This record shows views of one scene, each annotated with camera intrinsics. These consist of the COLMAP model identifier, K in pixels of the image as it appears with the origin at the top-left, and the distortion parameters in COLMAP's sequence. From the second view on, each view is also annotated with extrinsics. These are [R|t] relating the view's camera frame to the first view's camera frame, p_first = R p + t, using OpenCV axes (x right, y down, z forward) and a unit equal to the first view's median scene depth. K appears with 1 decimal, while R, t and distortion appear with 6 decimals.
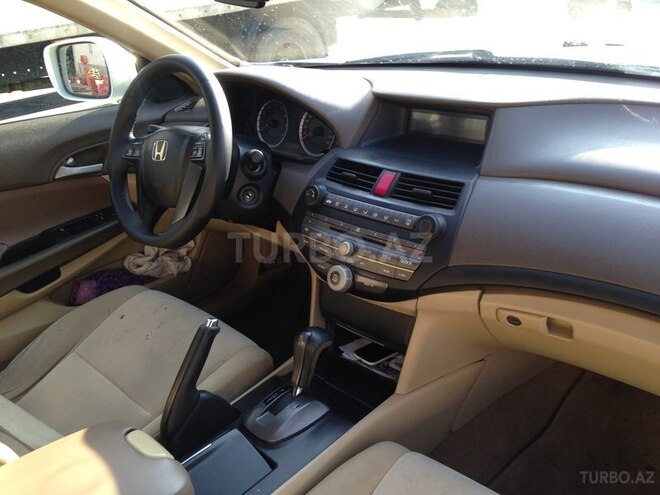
lens RADIAL K [[630.5, 0, 330.0], [0, 630.5, 247.5], [0, 0, 1]] dist [0.065108, -0.016382]
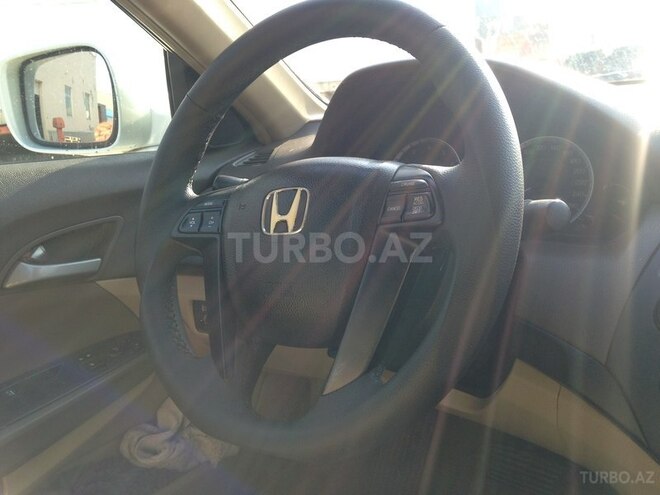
lens RADIAL K [[622.5, 0, 330.0], [0, 622.5, 247.5], [0, 0, 1]] dist [0.004937, 0.000361]
pose [[0.992184, -0.003383, 0.124740, -0.231078], [0.026568, 0.982440, -0.184680, -0.040697], [-0.121925, 0.186551, 0.974850, 0.471455]]
